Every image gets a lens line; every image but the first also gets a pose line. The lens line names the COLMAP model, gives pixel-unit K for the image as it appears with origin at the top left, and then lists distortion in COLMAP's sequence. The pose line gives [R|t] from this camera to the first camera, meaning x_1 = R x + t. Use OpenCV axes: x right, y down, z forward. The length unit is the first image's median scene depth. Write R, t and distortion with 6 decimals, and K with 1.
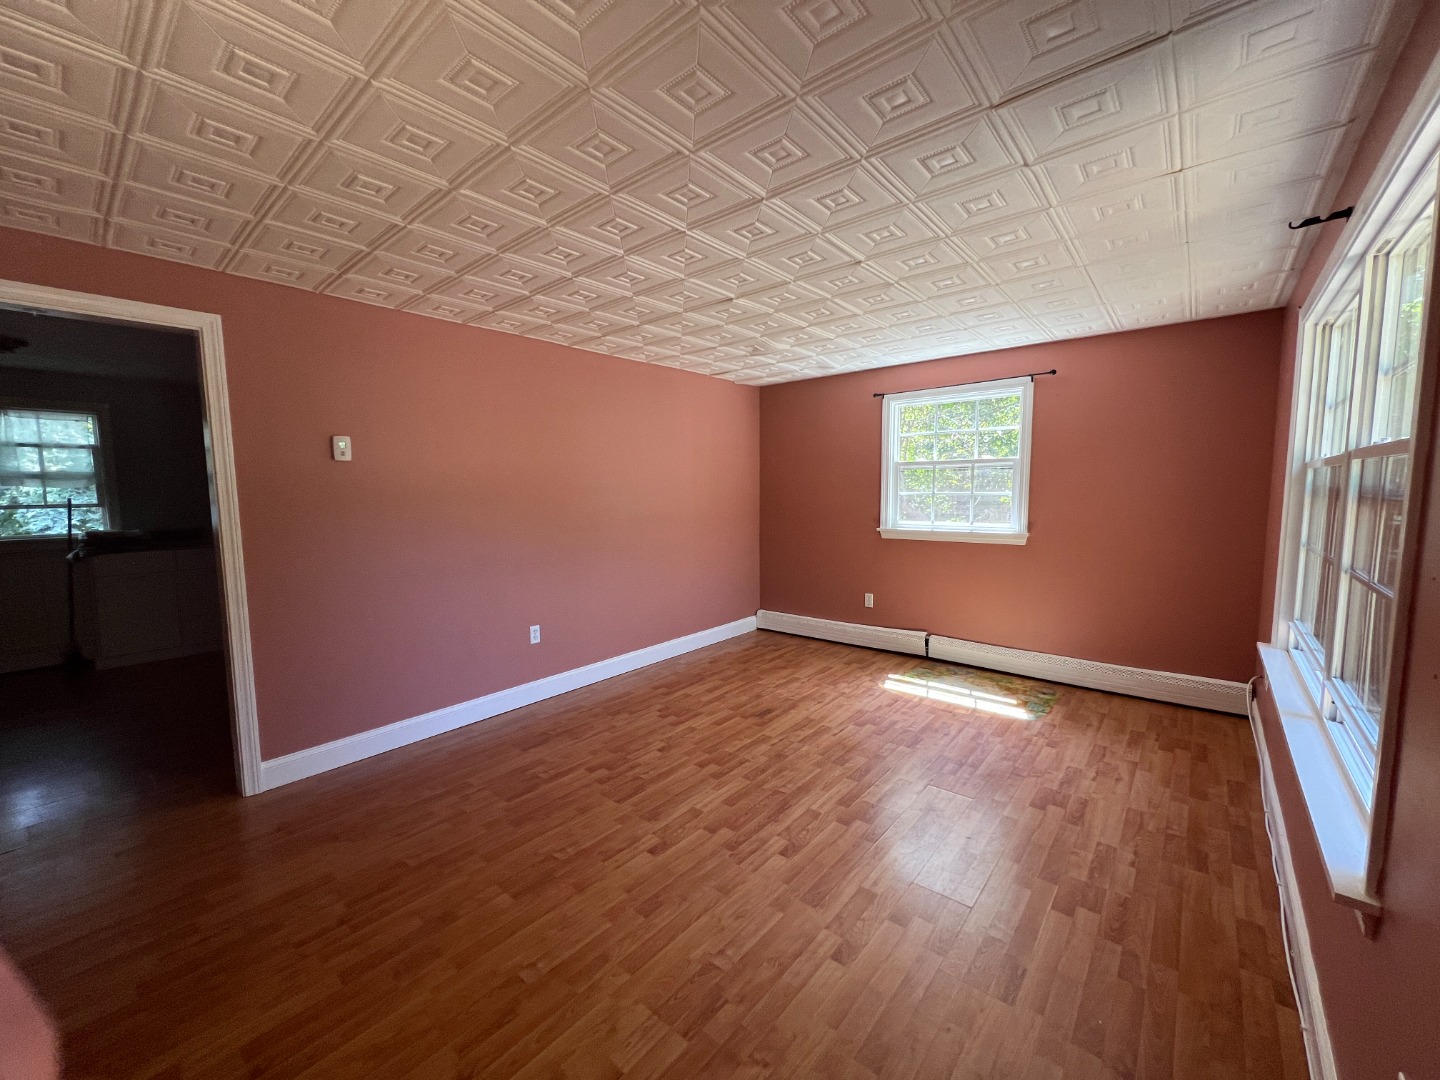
lens RADIAL K [[574.8, 0, 726.9], [0, 574.8, 541.9], [0, 0, 1]] dist [0.002424, -0.000307]
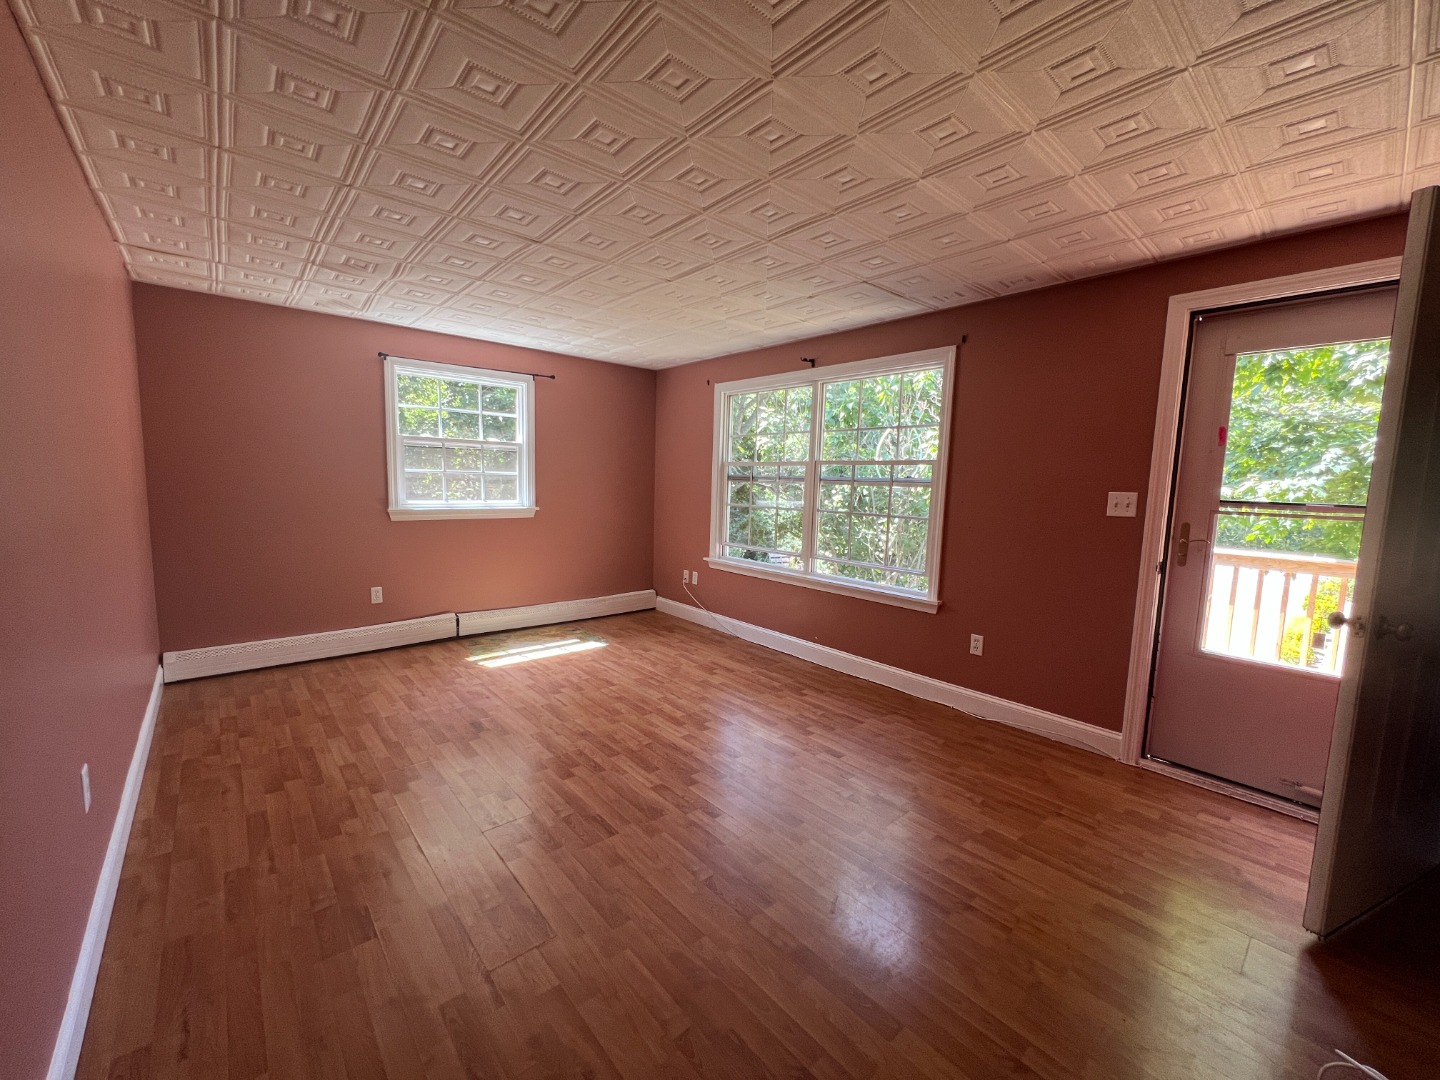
lens RADIAL K [[574.8, 0, 707.0], [0, 574.8, 539.0], [0, 0, 1]] dist [0.002424, -0.000307]
pose [[0.173876, -0.087967, 0.980831, -0.619370], [0.063706, 0.994921, 0.077937, -0.020212], [-0.982705, 0.048933, 0.178597, 0.454189]]
